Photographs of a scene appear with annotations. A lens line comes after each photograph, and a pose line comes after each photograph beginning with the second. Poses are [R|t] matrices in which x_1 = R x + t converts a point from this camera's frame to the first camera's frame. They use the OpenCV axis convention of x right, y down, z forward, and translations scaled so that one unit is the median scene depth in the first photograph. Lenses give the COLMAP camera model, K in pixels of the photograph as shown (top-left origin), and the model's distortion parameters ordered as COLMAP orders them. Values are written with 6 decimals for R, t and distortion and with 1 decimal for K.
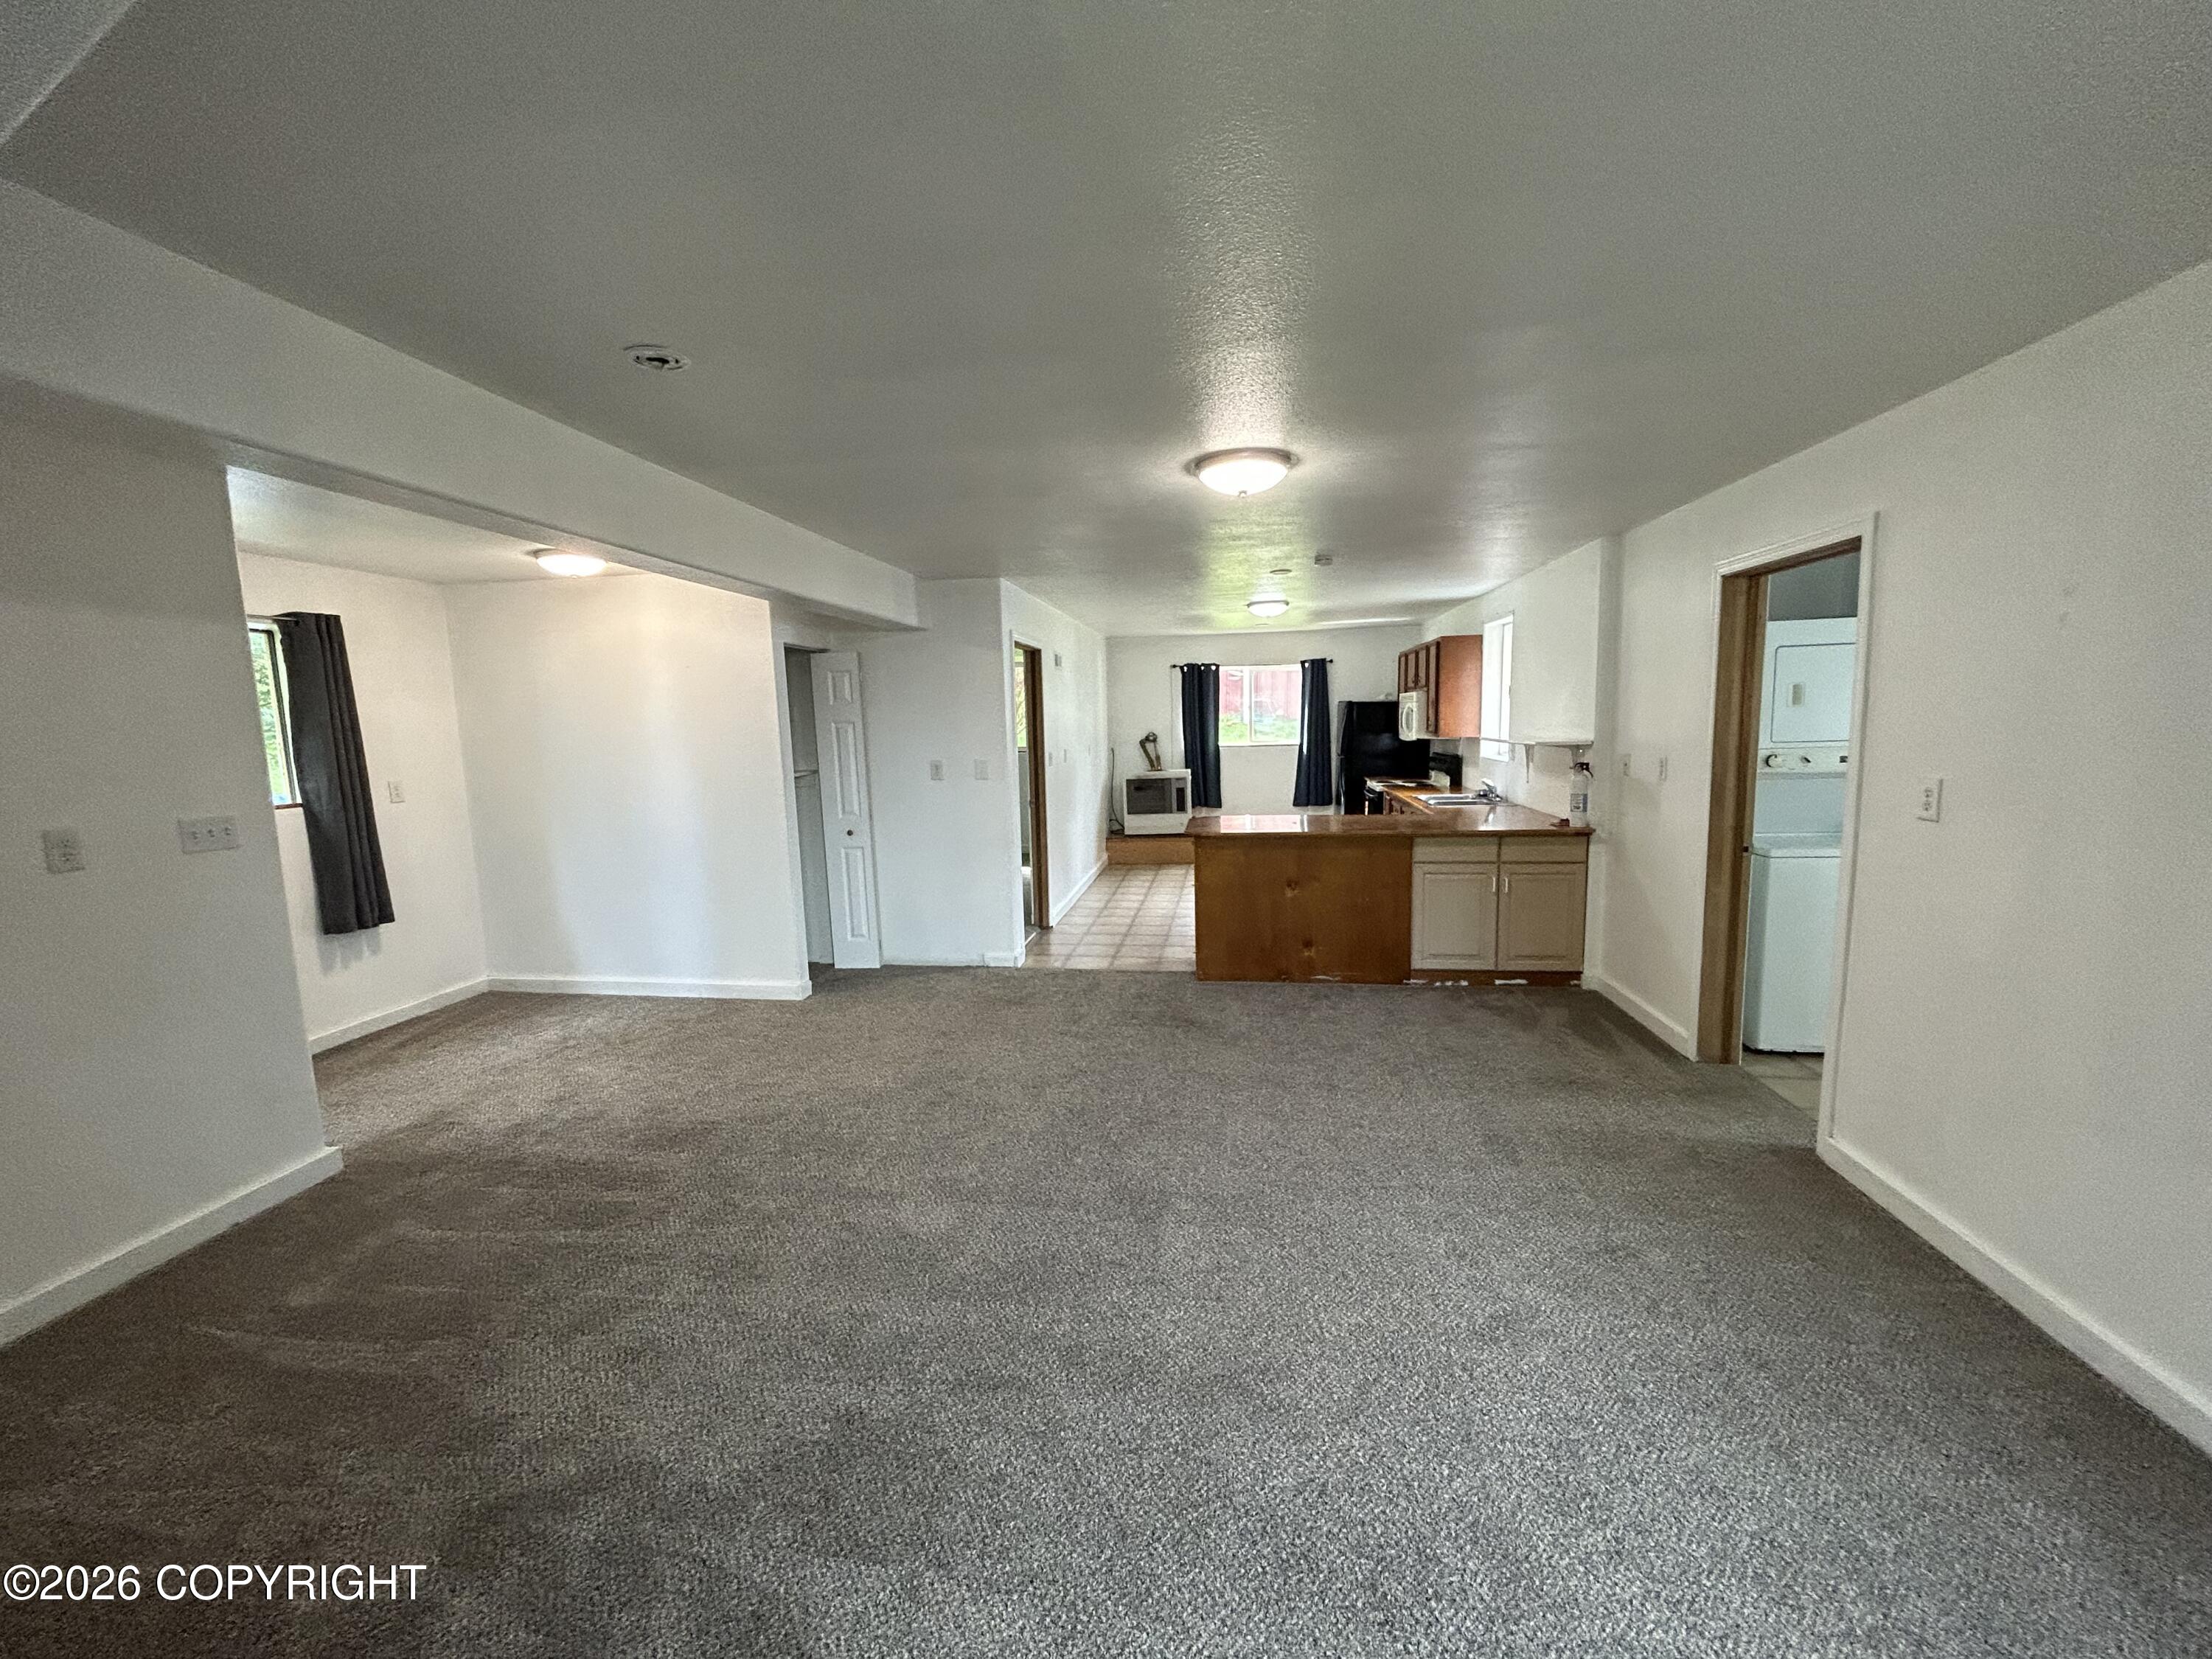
lens RADIAL K [[887.2, 0, 1106.0], [0, 887.2, 829.5], [0, 0, 1]] dist [-0.002100, 0.000227]
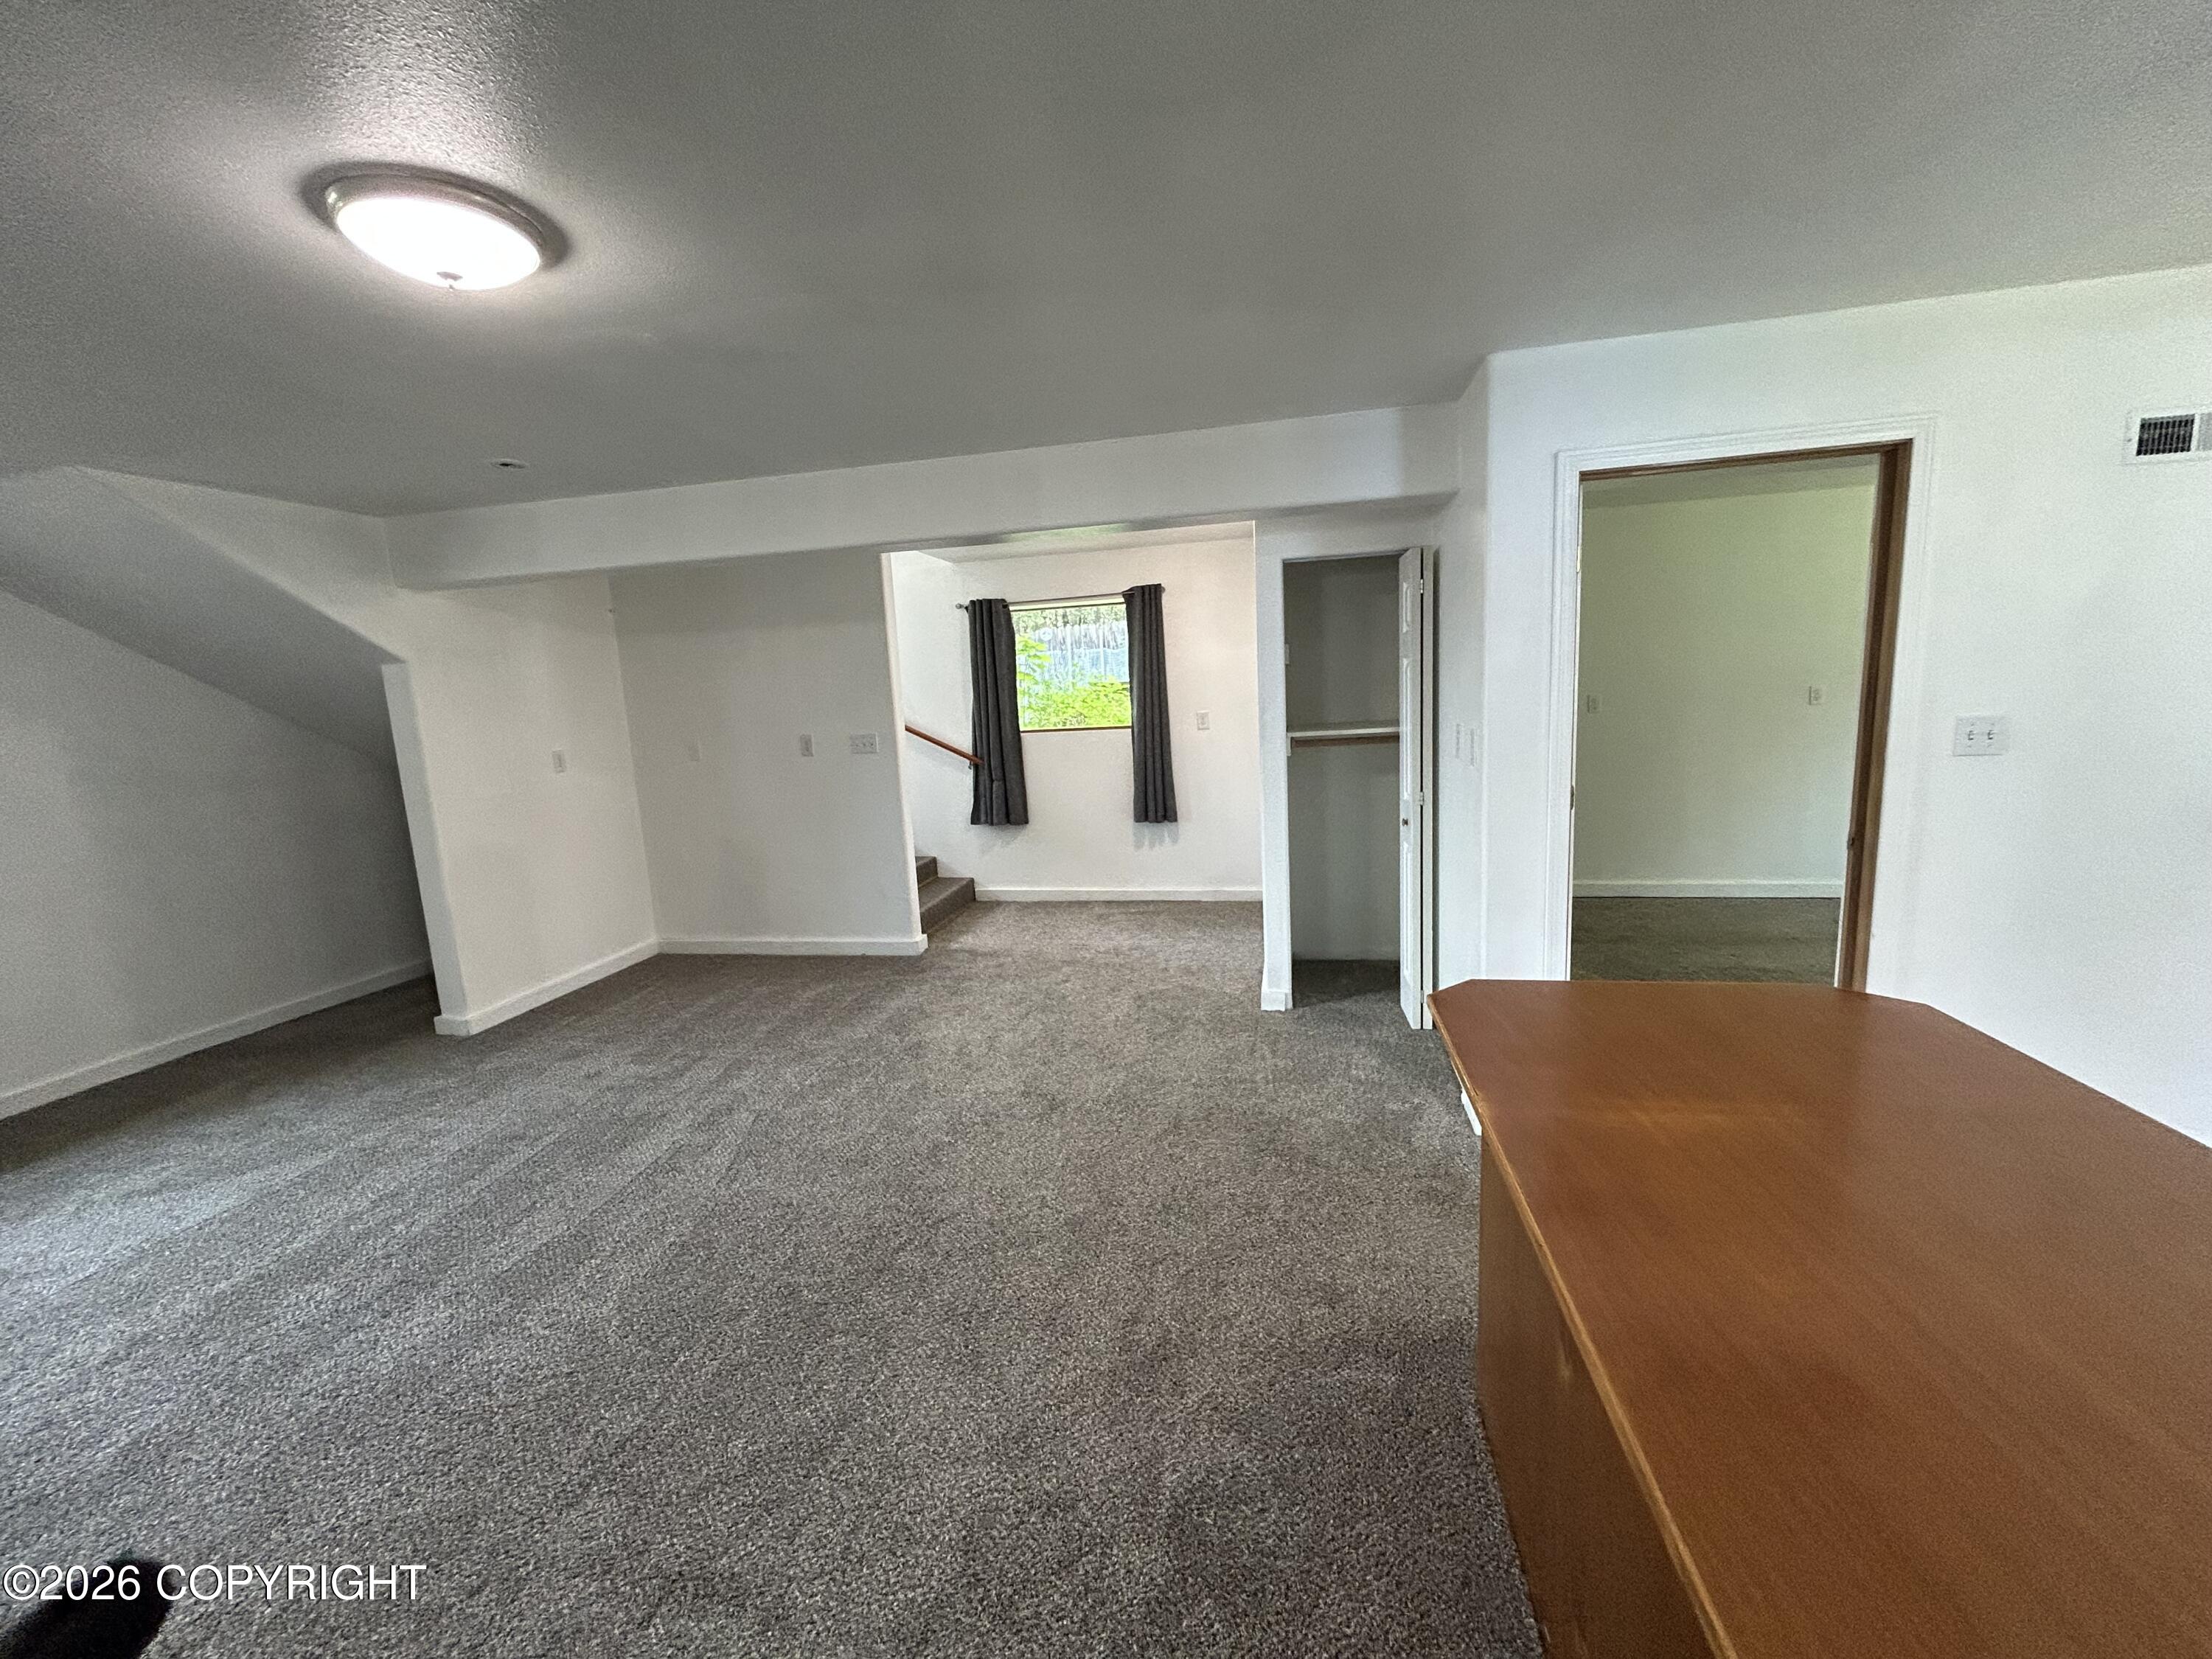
lens RADIAL K [[887.2, 0, 1106.0], [0, 887.2, 829.5], [0, 0, 1]] dist [-0.002100, 0.000227]
pose [[-0.058395, 0.184727, -0.981053, 0.530831], [-0.072160, 0.979379, 0.188707, -0.137887], [0.995682, 0.081812, -0.043861, 1.087629]]
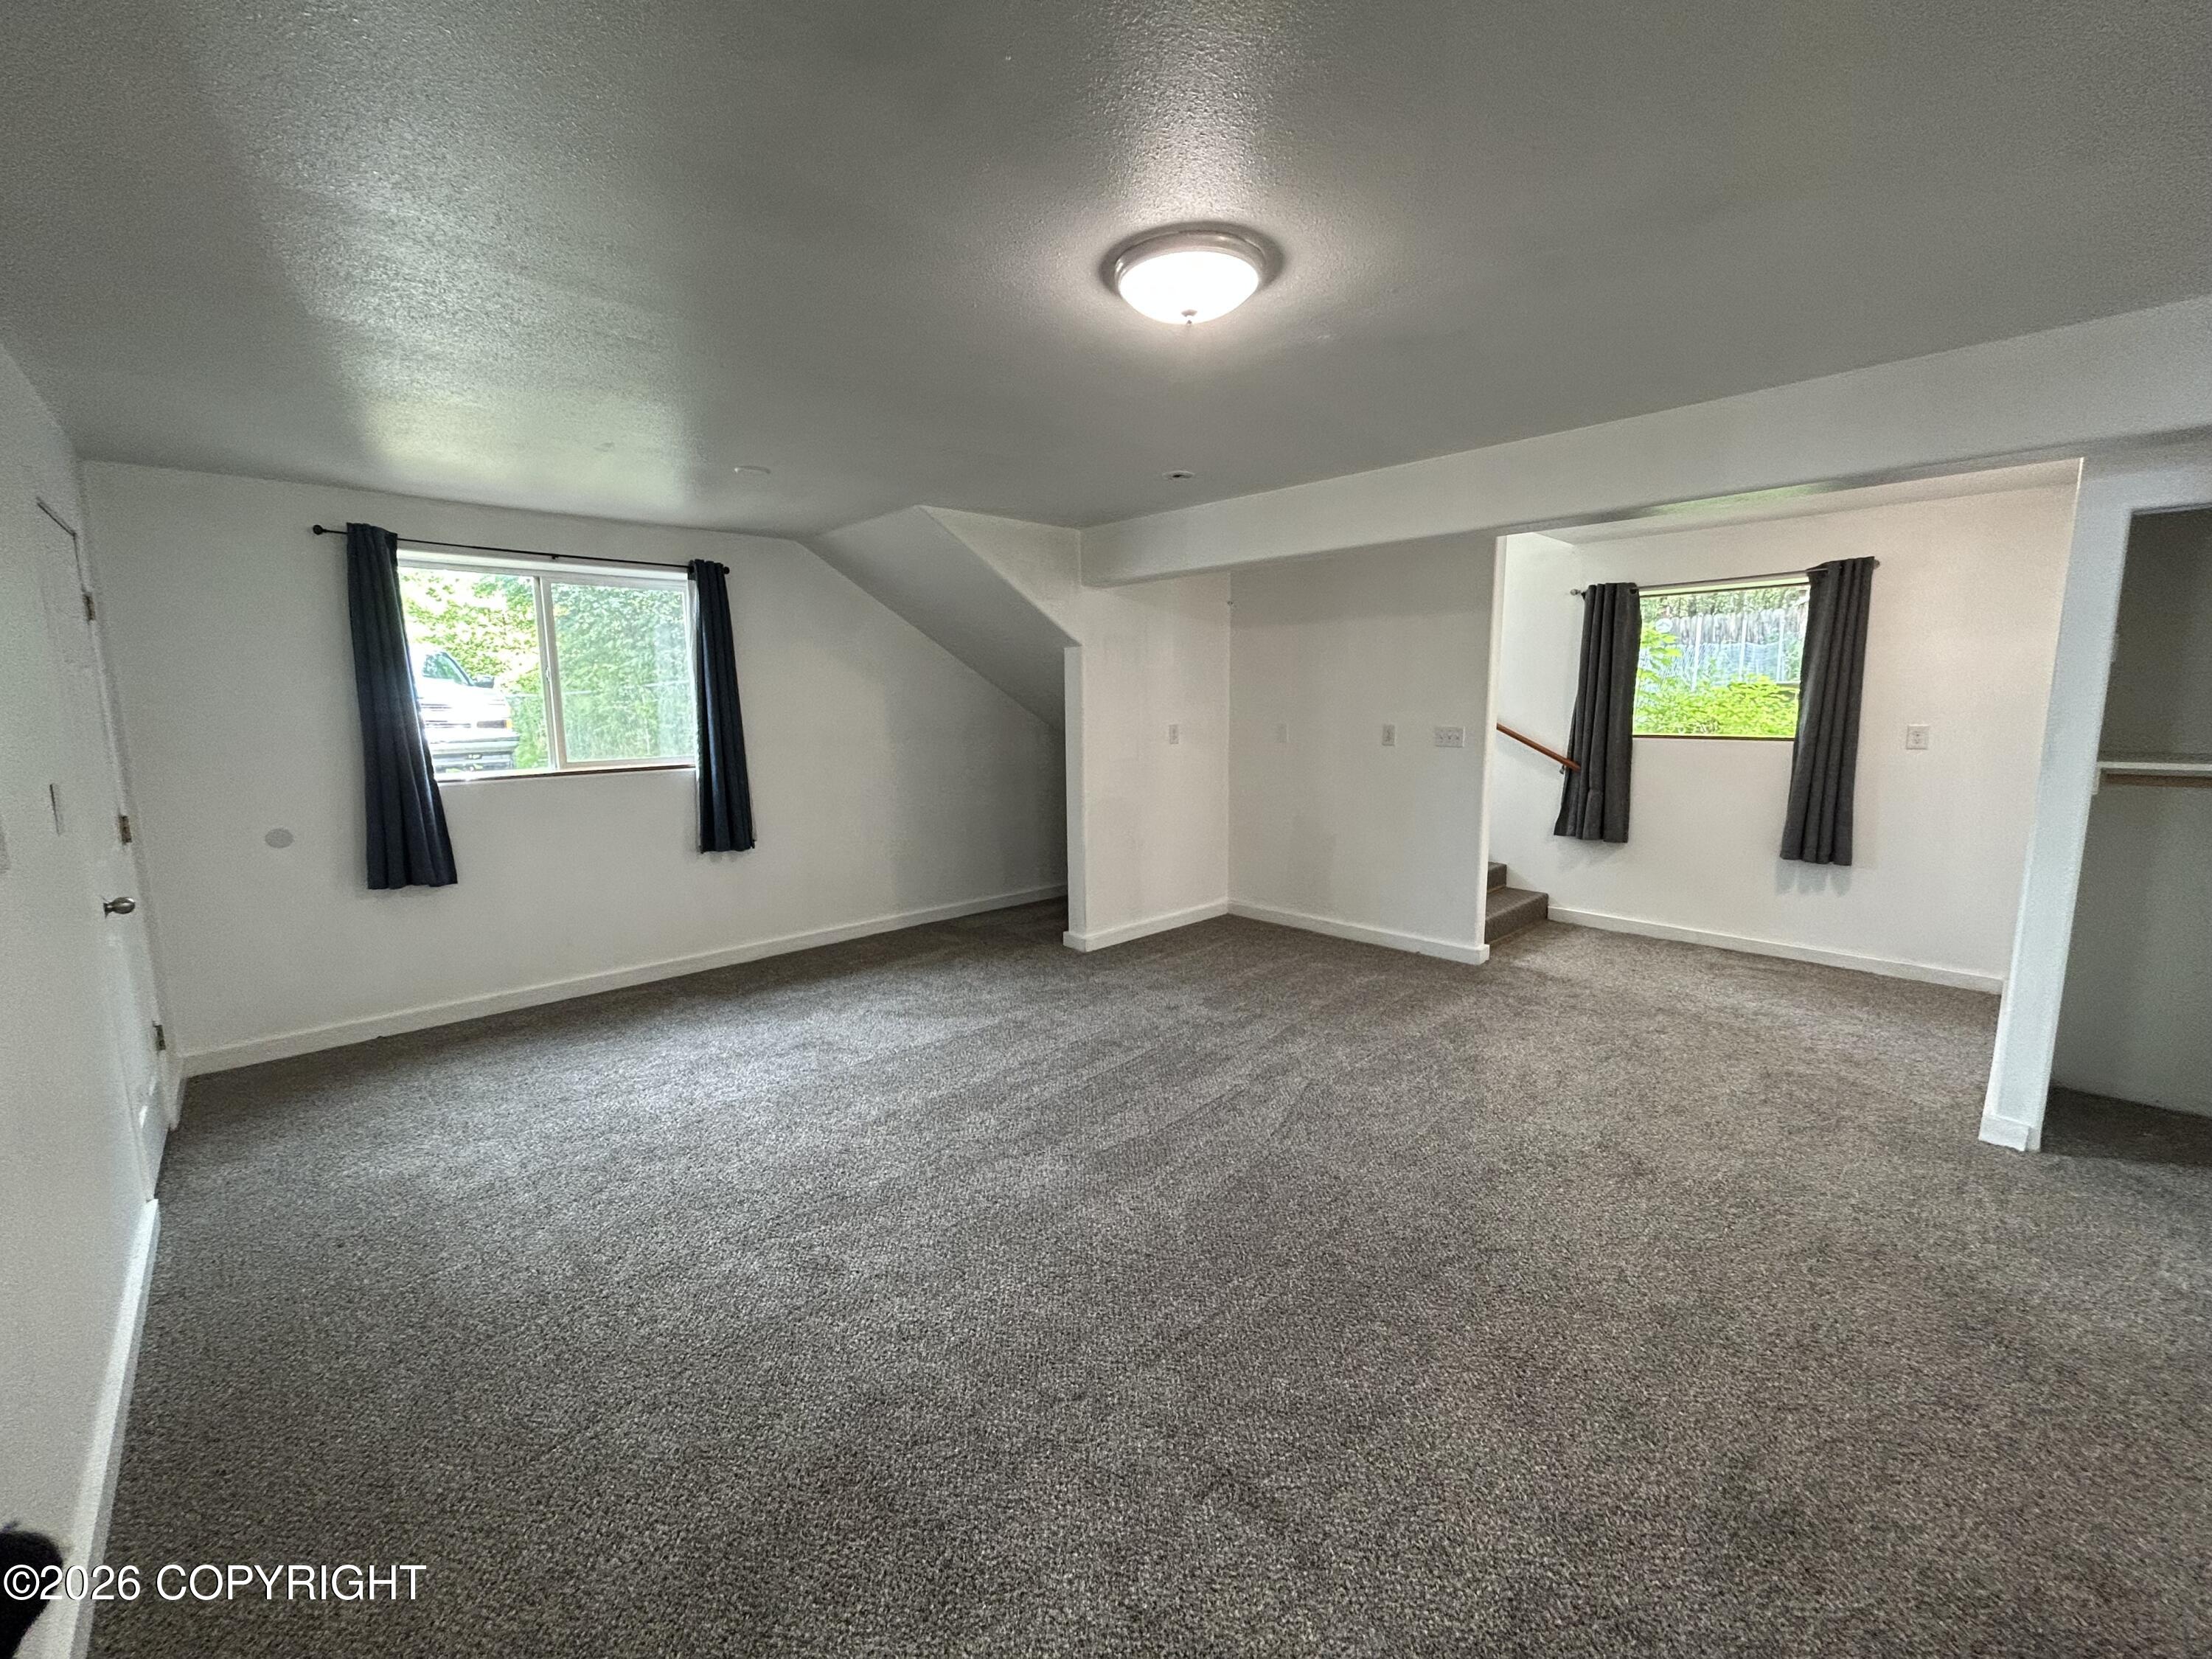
lens RADIAL K [[891.2, 0, 1106.0], [0, 891.2, 829.5], [0, 0, 1]] dist [0.001360, -0.000003]
pose [[-0.617475, 0.144555, -0.773194, 0.544575], [-0.074757, 0.967734, 0.240627, -0.130311], [0.783030, 0.206383, -0.586745, 1.053665]]
